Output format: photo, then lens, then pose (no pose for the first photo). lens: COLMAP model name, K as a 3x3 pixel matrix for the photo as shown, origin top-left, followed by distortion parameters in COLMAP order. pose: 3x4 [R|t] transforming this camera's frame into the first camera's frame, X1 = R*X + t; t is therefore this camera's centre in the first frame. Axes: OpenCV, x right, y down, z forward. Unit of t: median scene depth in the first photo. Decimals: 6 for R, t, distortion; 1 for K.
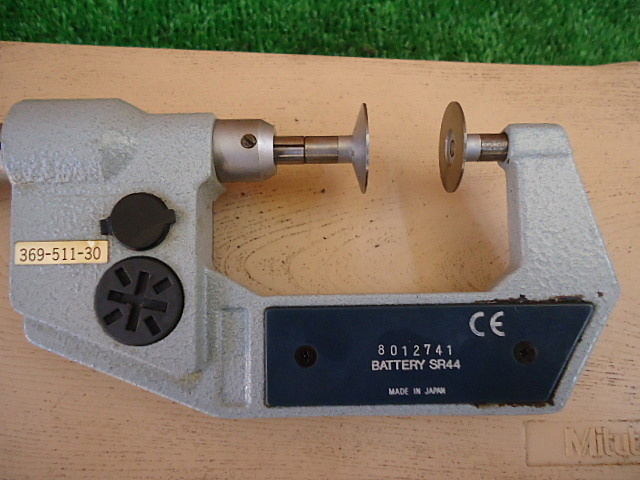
lens RADIAL K [[470.1, 0, 320.0], [0, 470.1, 240.0], [0, 0, 1]] dist [-0.001516, 0.007039]
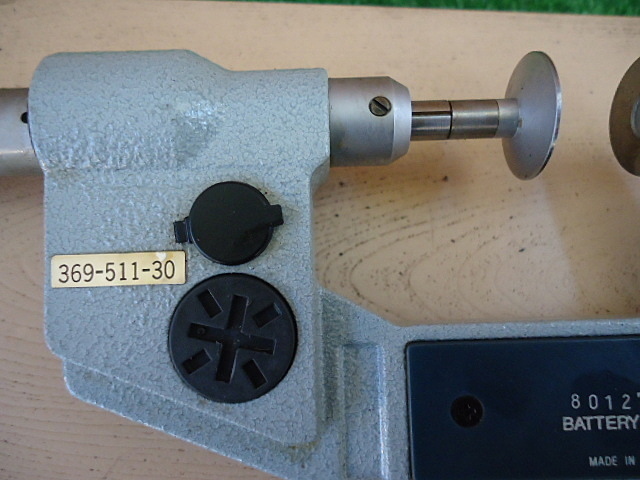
lens RADIAL K [[470.1, 0, 320.0], [0, 470.1, 240.0], [0, 0, 1]] dist [-0.001516, 0.007039]
pose [[0.999905, -0.013761, 0.001145, -0.249014], [0.013749, 0.999862, 0.009340, -0.018749], [-0.001274, -0.009323, 0.999956, 0.301916]]
